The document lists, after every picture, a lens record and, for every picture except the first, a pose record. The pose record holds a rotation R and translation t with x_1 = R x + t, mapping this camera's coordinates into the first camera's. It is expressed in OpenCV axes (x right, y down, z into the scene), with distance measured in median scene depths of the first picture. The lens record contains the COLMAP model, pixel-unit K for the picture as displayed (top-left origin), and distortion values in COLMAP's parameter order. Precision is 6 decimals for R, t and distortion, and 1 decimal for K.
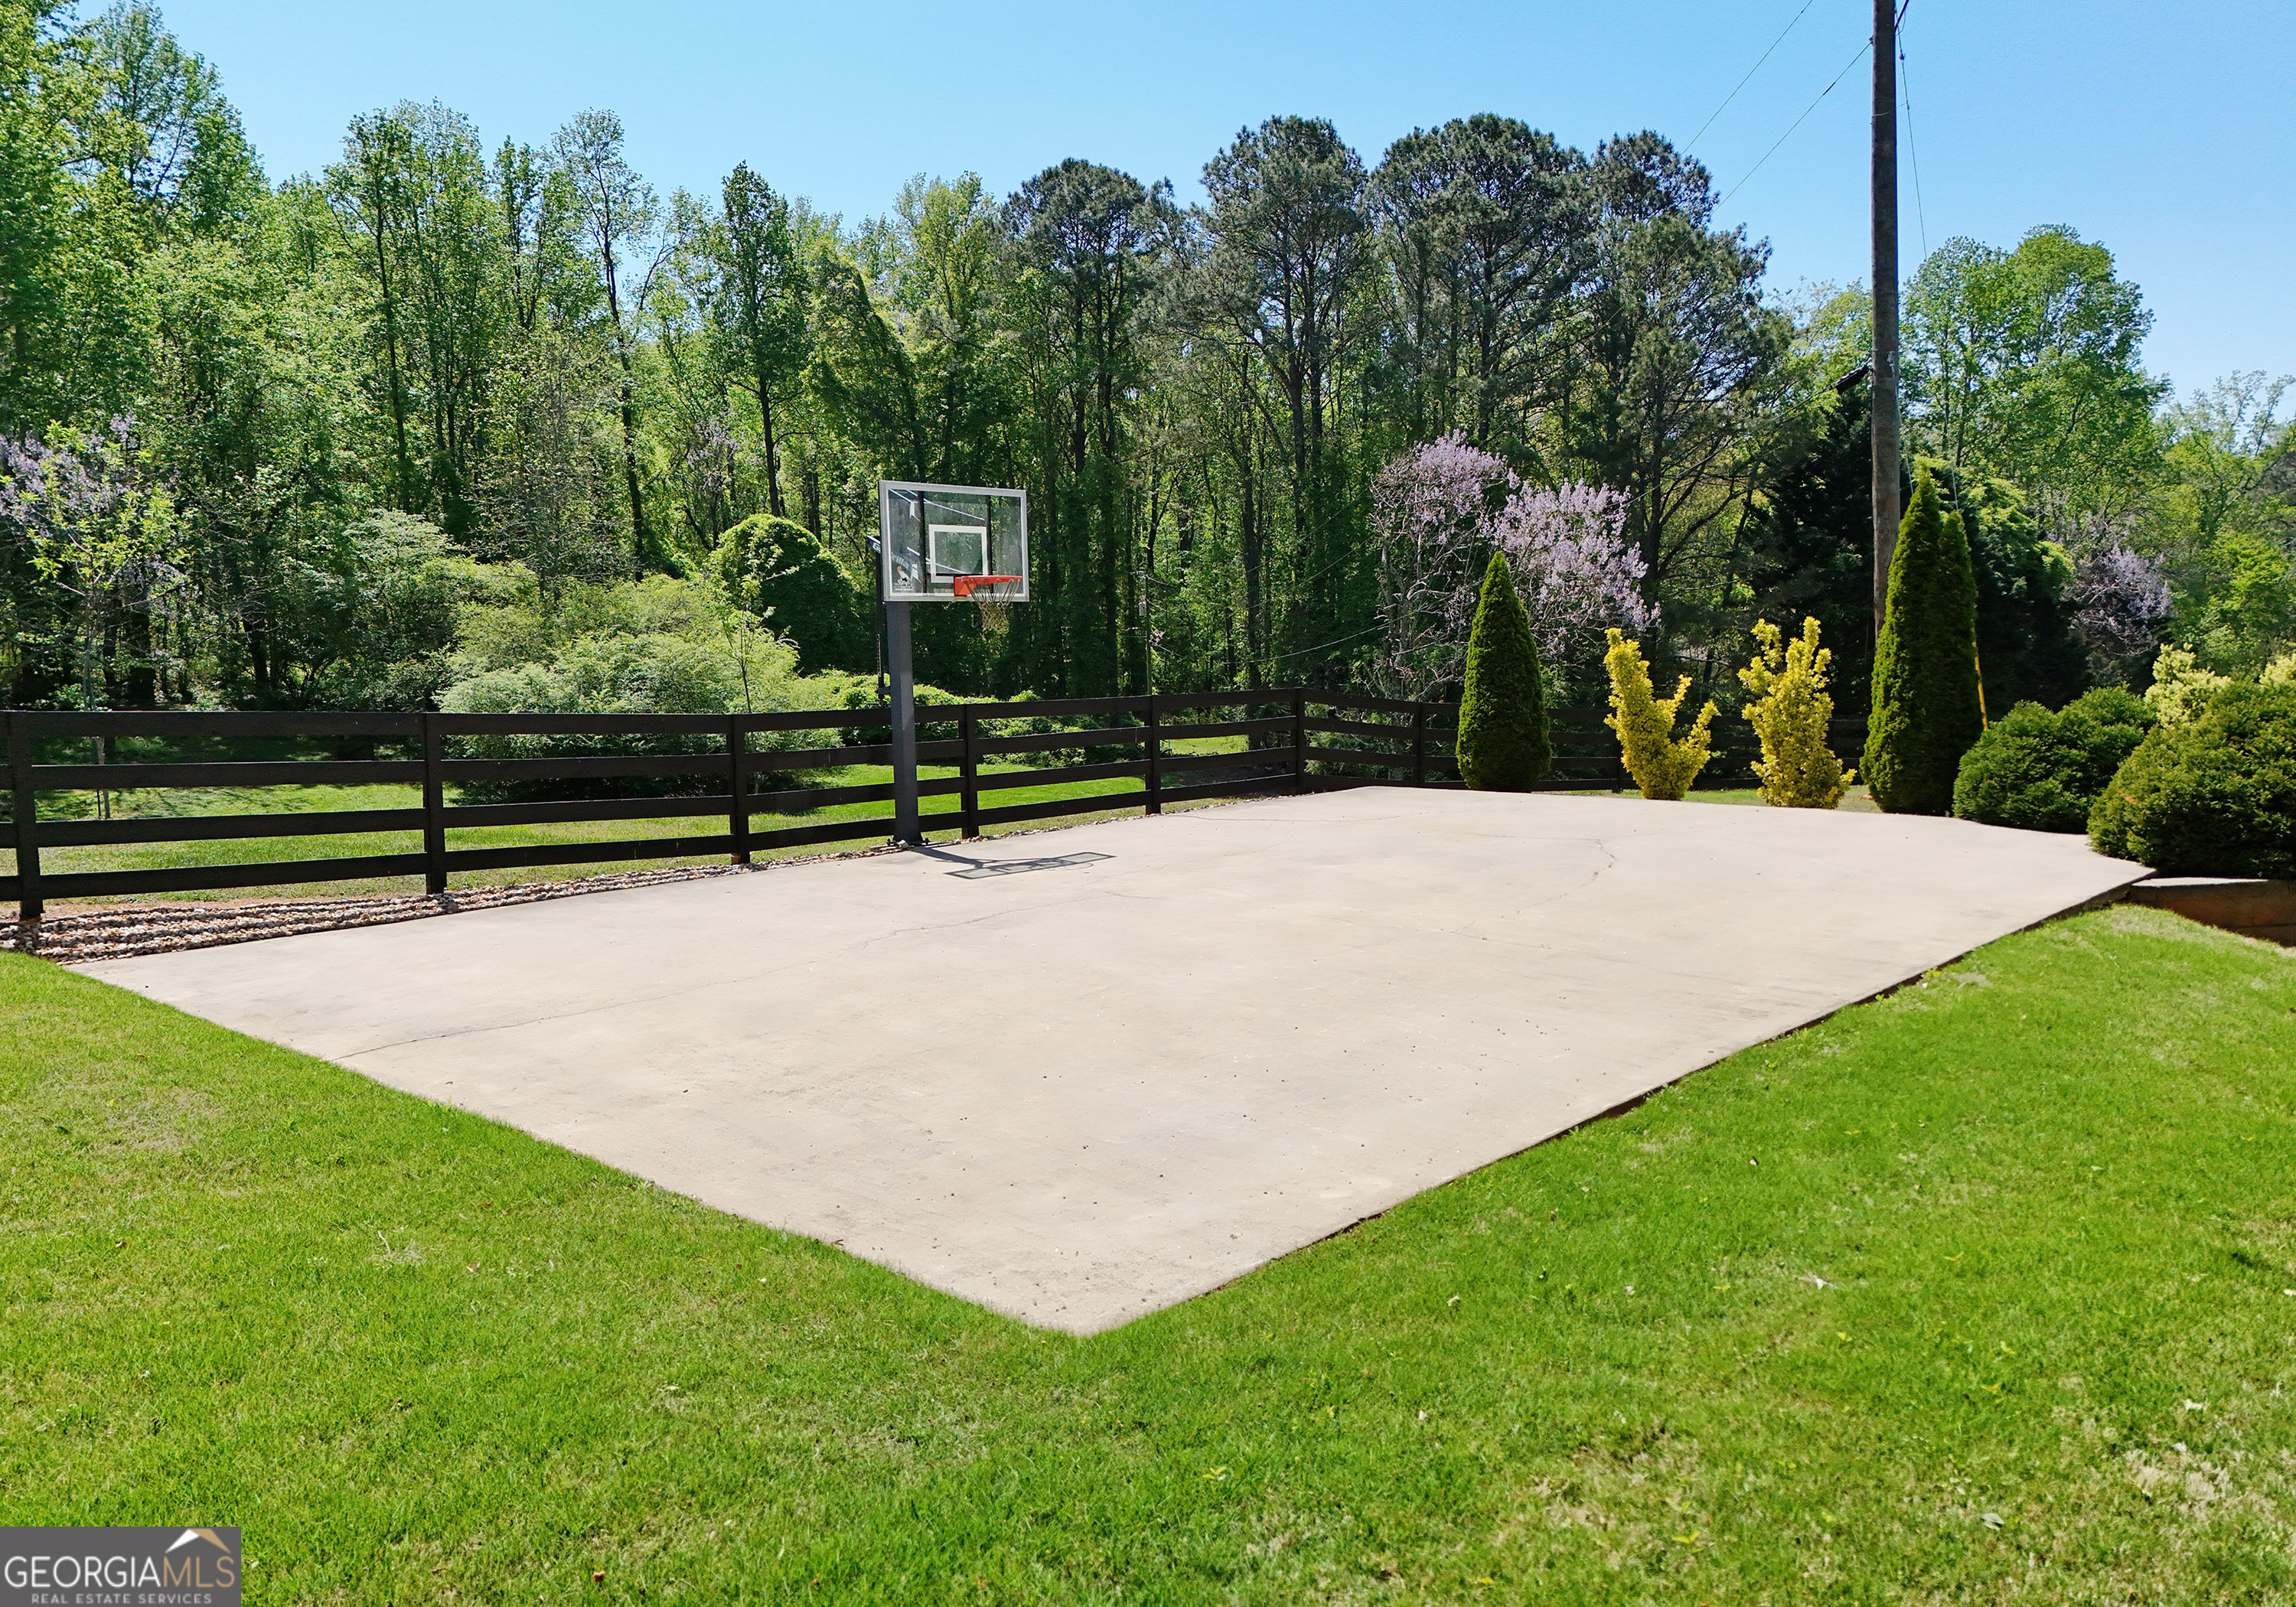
lens RADIAL K [[1734.3, 0, 1166.2], [0, 1734.3, 800.2], [0, 0, 1]] dist [0.070762, -0.065253]
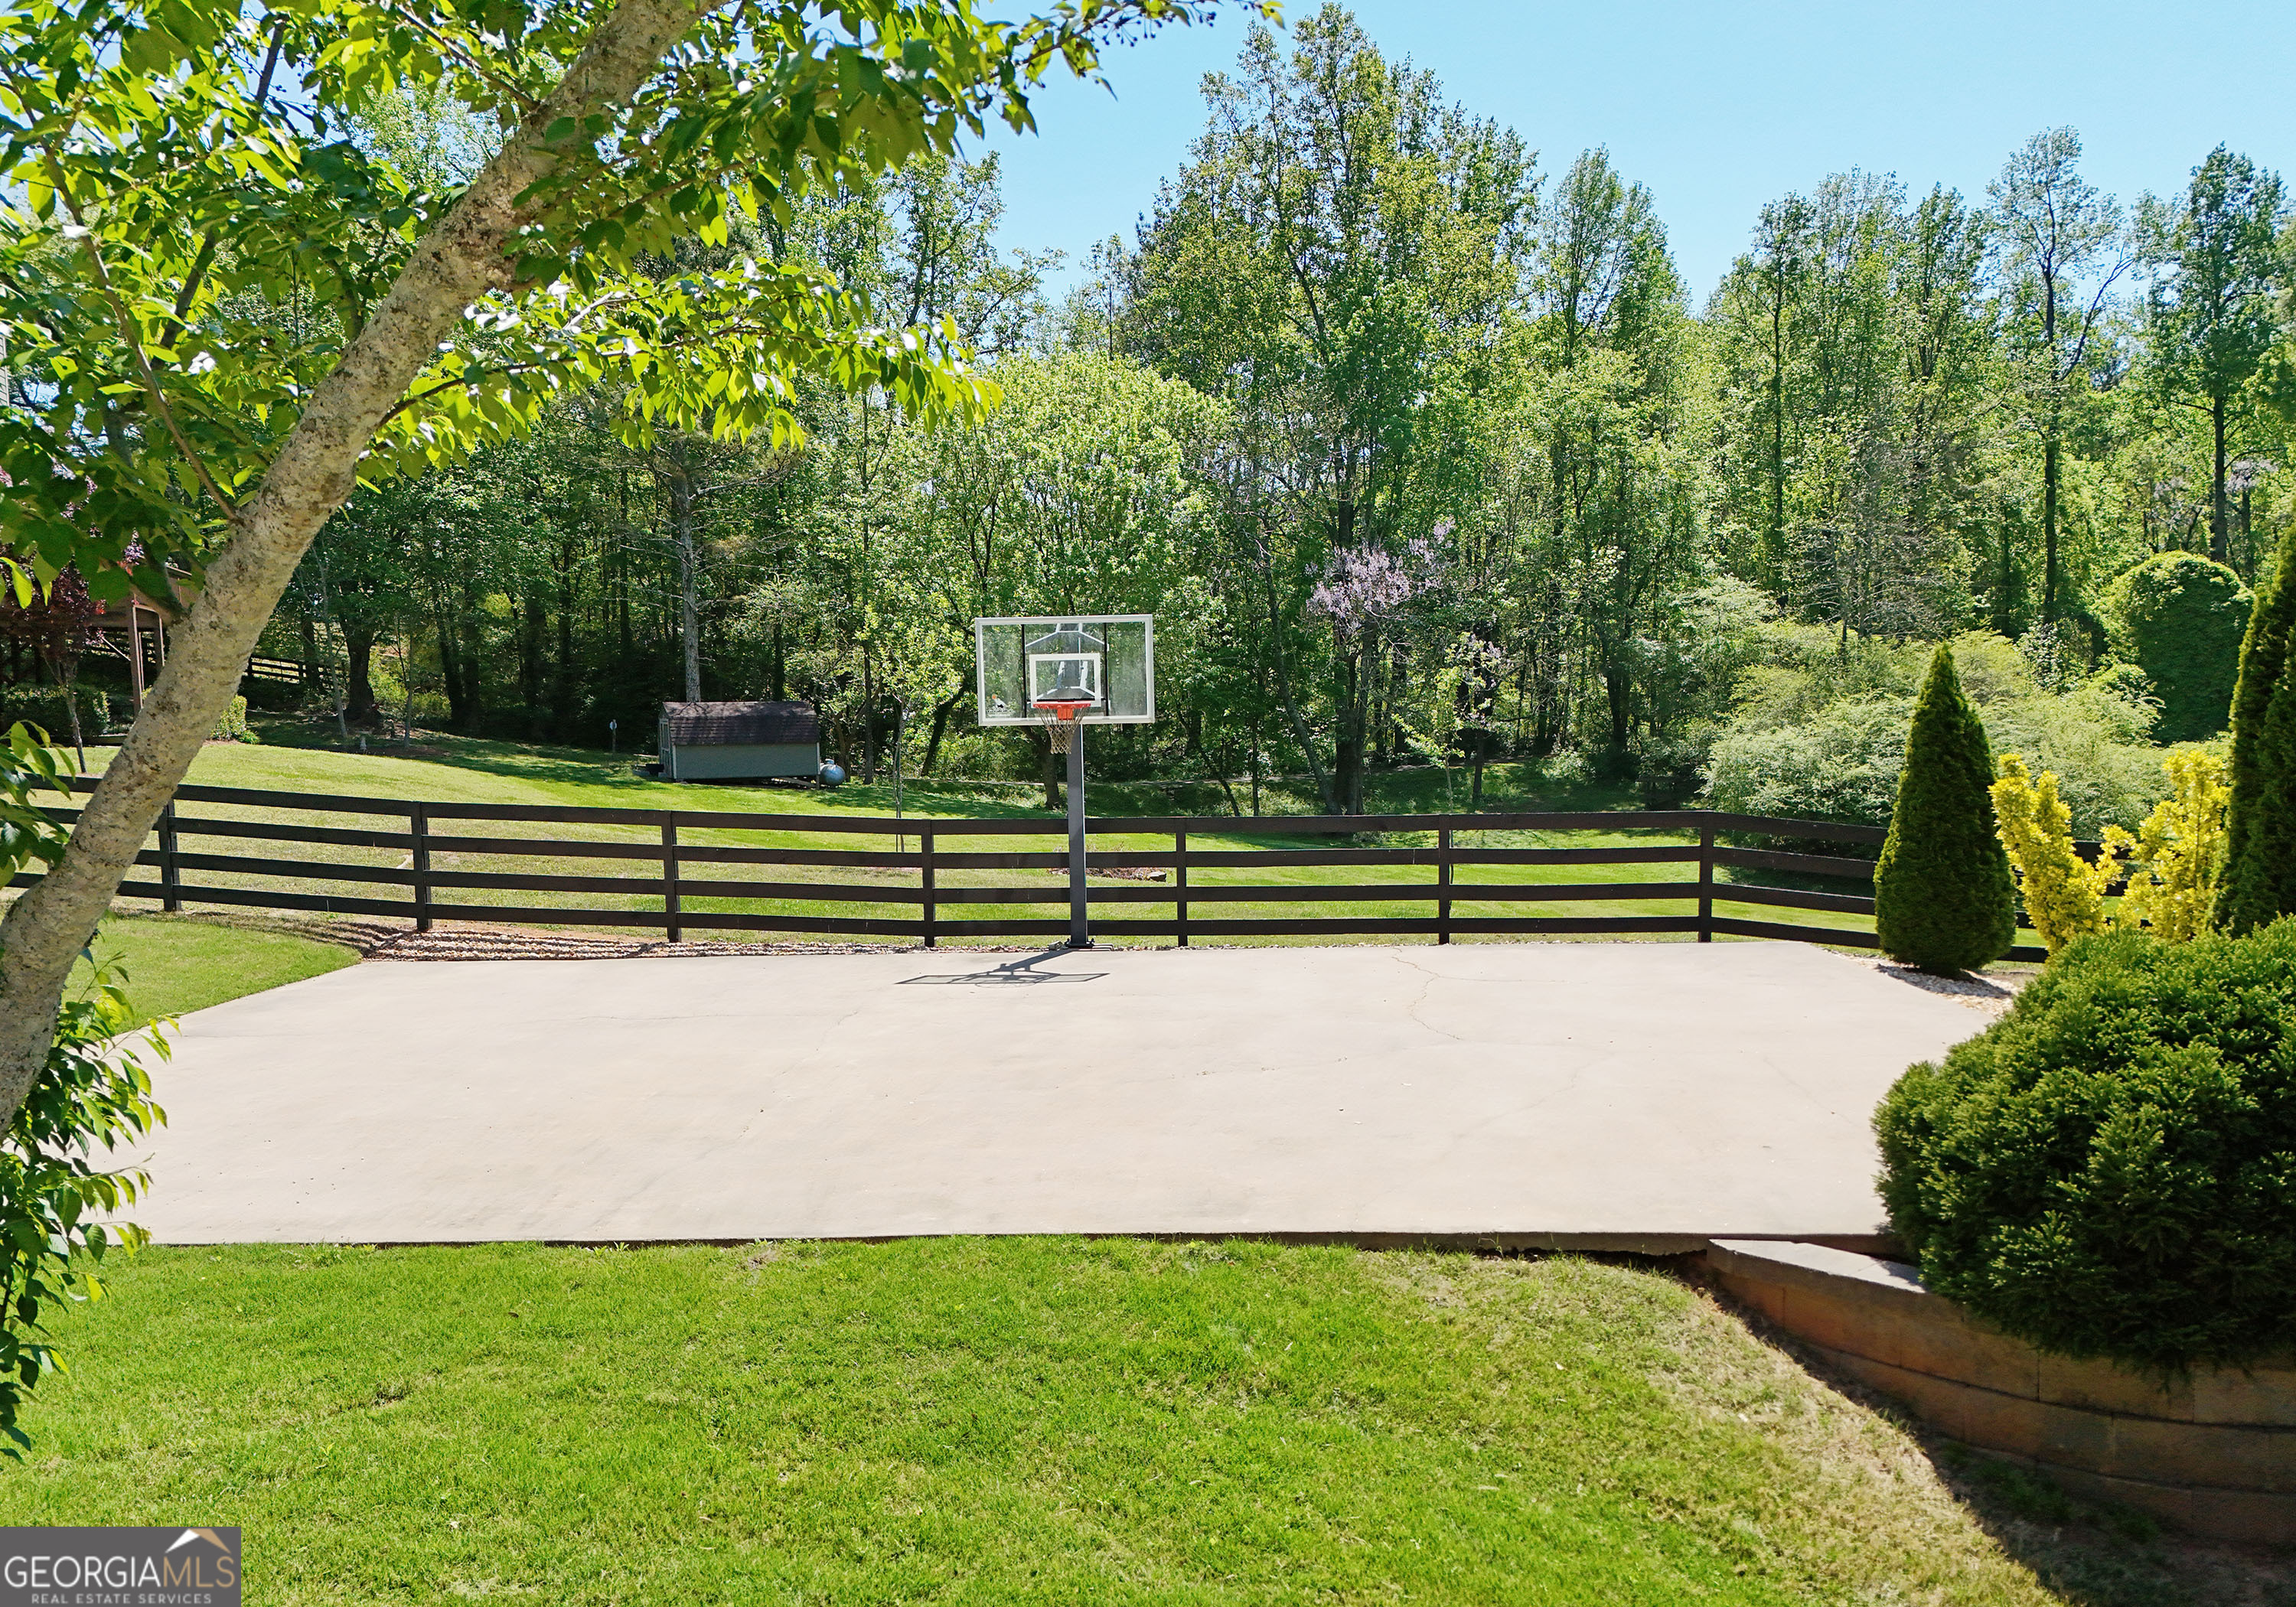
lens RADIAL K [[1705.2, 0, 1153.8], [0, 1705.2, 818.6], [0, 0, 1]] dist [0.094695, -0.072415]
pose [[0.640695, 0.056984, -0.765678, 0.144327], [-0.067913, 0.997539, 0.017412, -0.015703], [0.764786, 0.040844, 0.642988, 0.073685]]
